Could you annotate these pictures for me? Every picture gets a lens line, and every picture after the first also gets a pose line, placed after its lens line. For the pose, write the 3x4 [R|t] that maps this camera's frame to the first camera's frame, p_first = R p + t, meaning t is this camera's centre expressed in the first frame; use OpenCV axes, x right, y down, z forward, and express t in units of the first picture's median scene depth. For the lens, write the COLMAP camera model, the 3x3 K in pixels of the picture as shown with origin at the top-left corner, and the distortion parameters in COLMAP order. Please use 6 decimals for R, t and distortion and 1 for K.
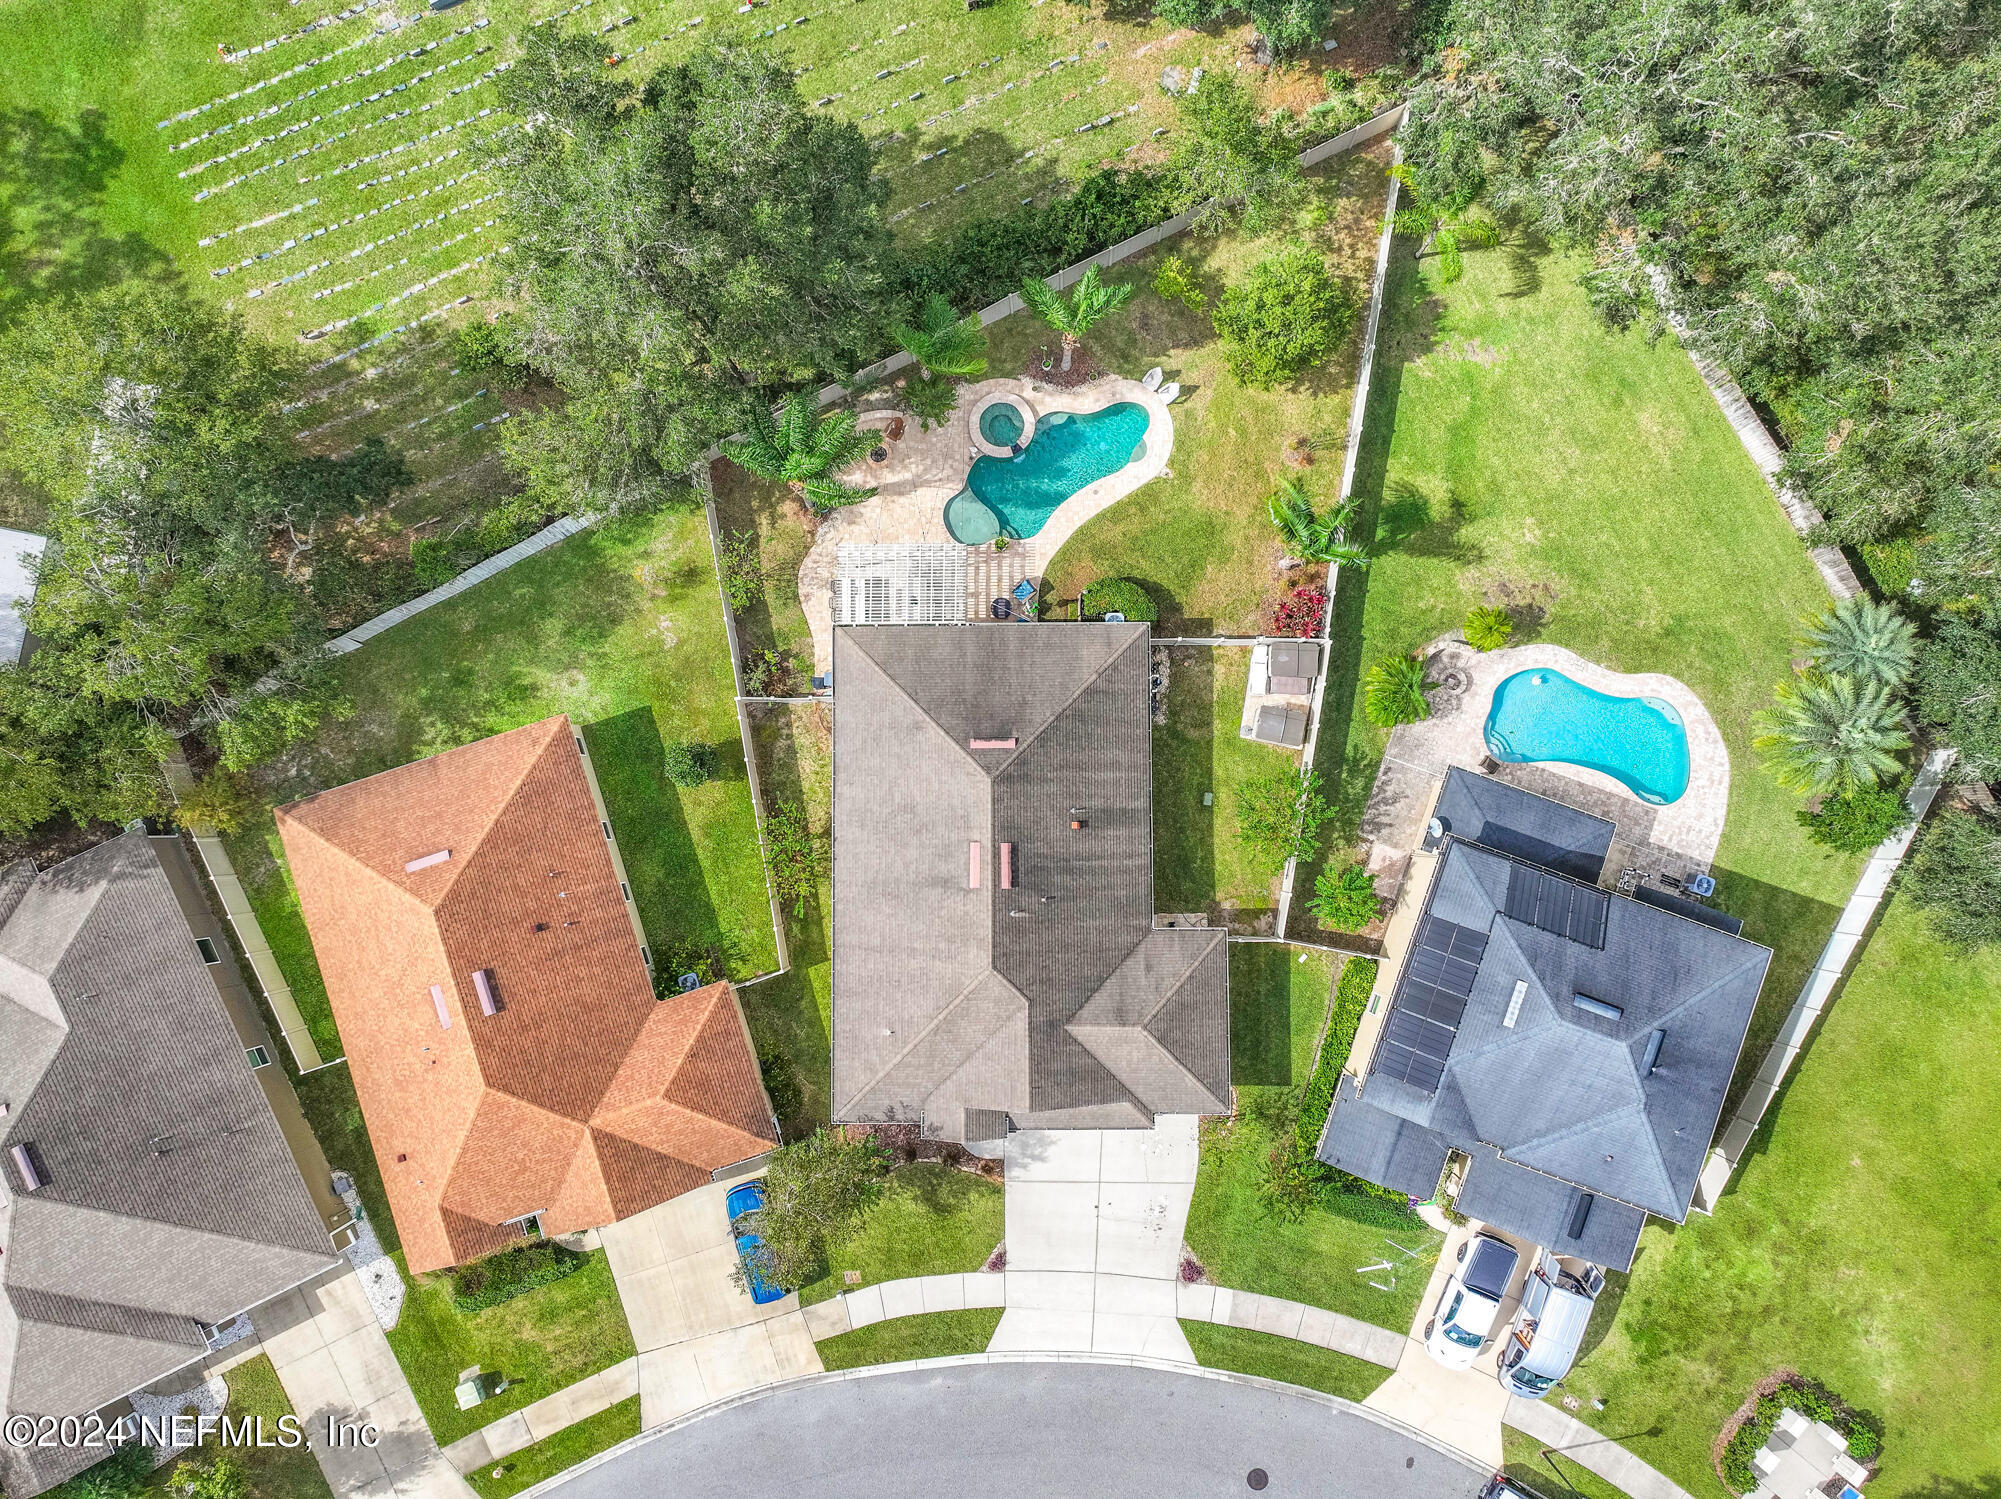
lens RADIAL K [[1397.8, 0, 1000.5], [0, 1397.8, 749.5], [0, 0, 1]] dist [-0.003775, 0.002693]
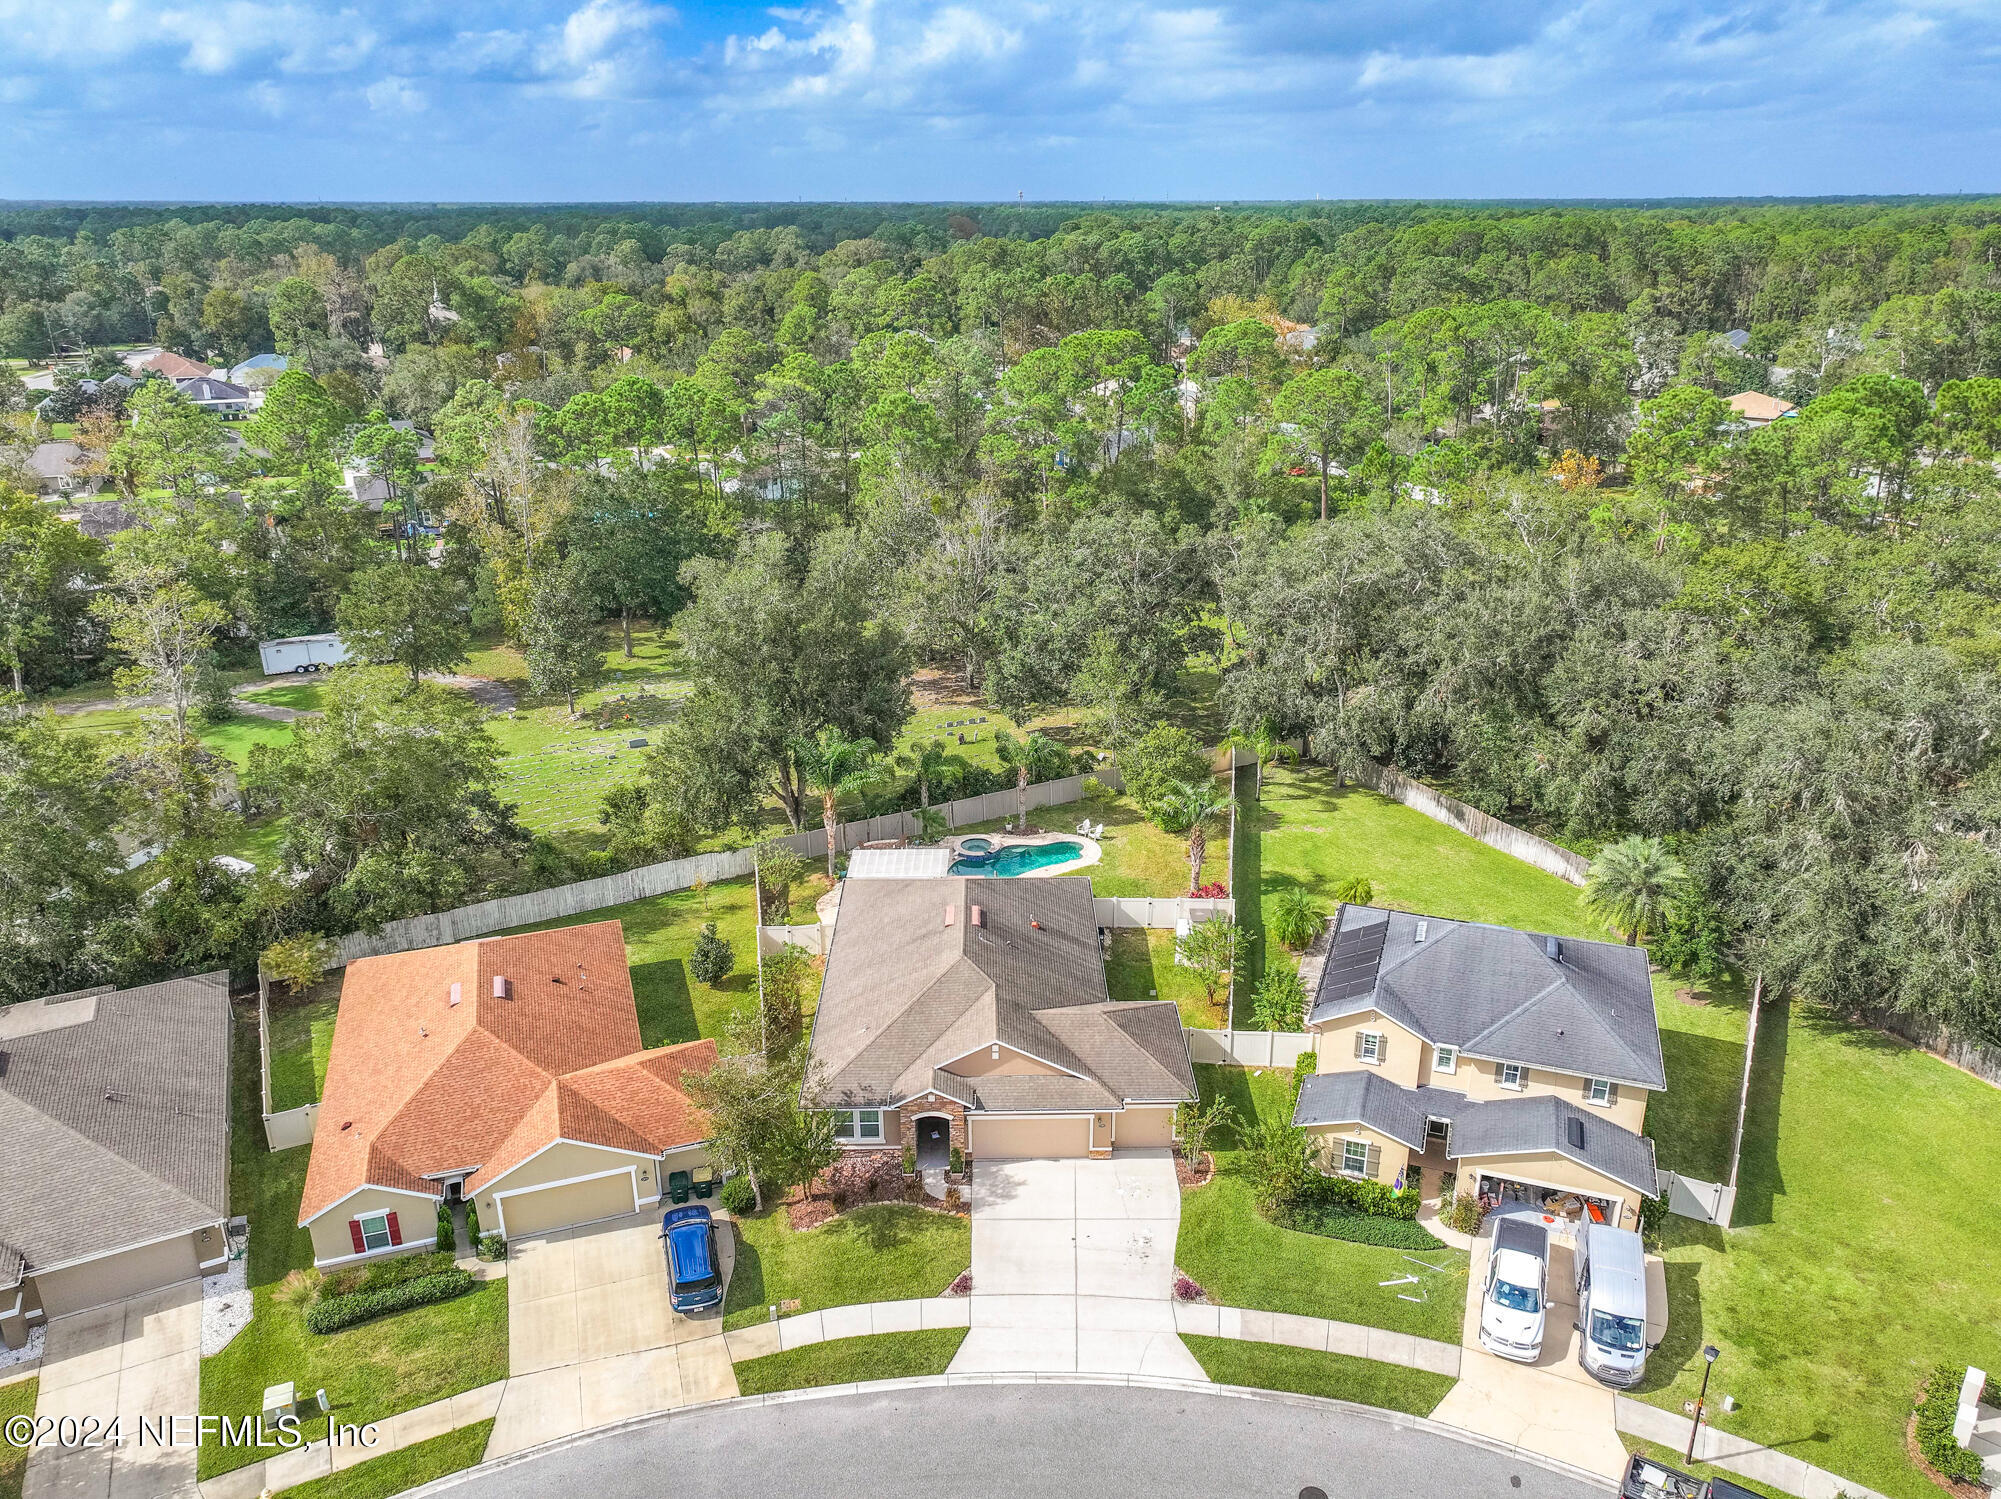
lens RADIAL K [[1414.7, 0, 1000.5], [0, 1414.7, 749.5], [0, 0, 1]] dist [-0.011370, 0.022835]
pose [[0.999964, 0.004121, 0.007470, 0.013715], [0.005095, 0.413817, -0.910346, 1.022947], [-0.006842, 0.910351, 0.413781, 0.338373]]
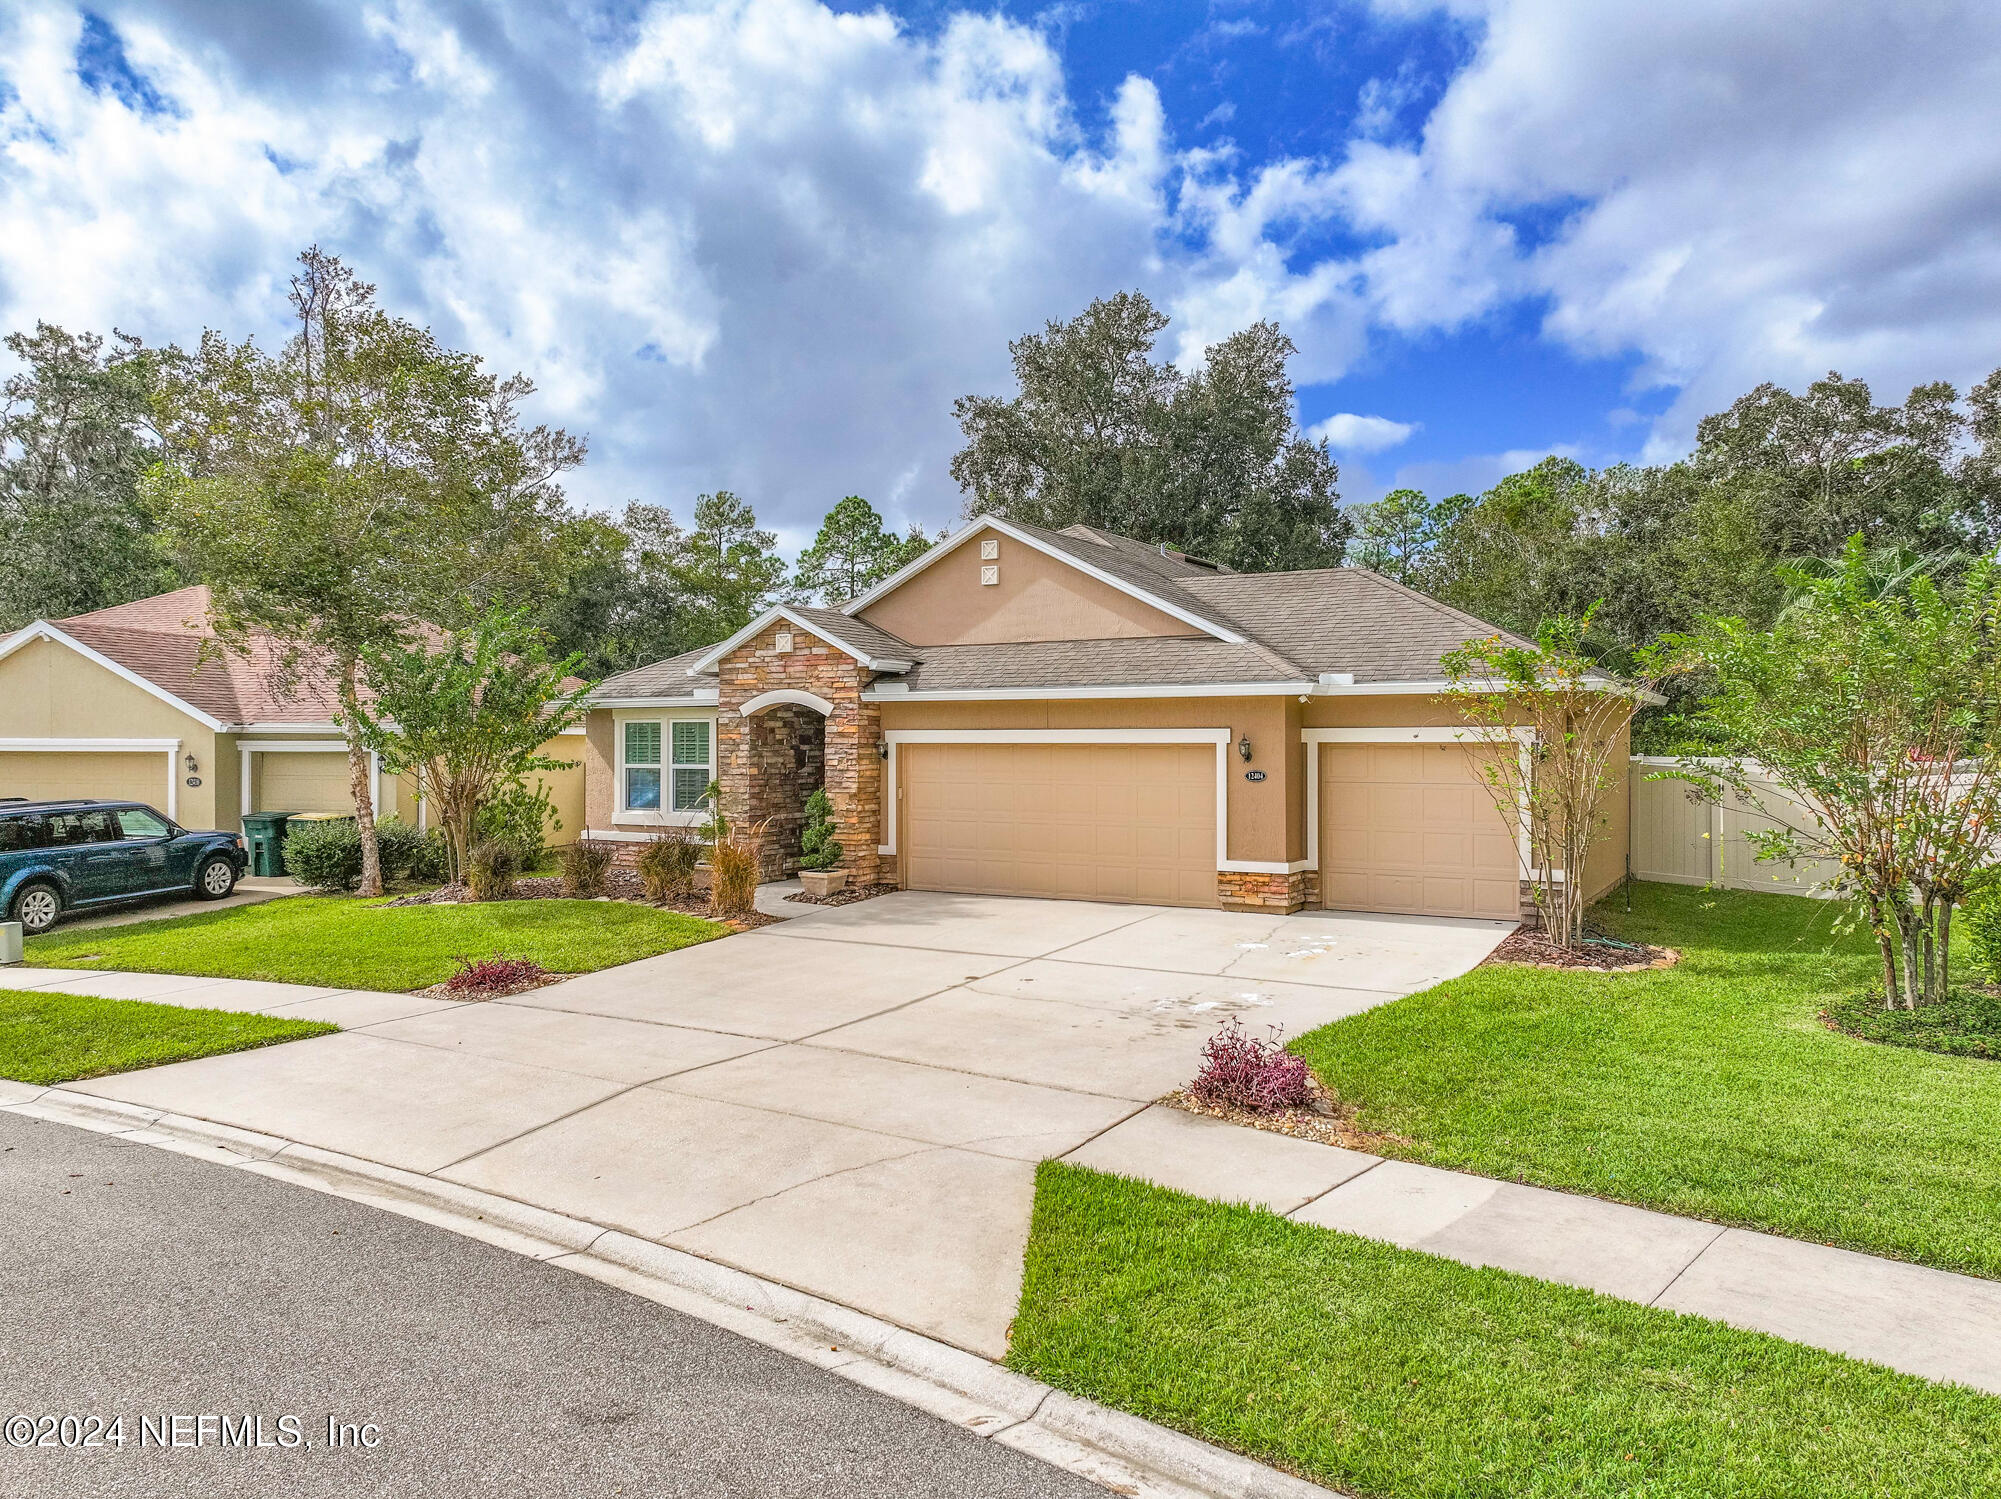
lens RADIAL K [[1397.8, 0, 1000.5], [0, 1397.8, 749.5], [0, 0, 1]] dist [-0.003775, 0.002693]
pose [[0.860998, 0.013084, -0.508440, 0.192102], [-0.508322, 0.055682, -0.859365, 0.525246], [0.017067, 0.998363, 0.054593, 0.948486]]
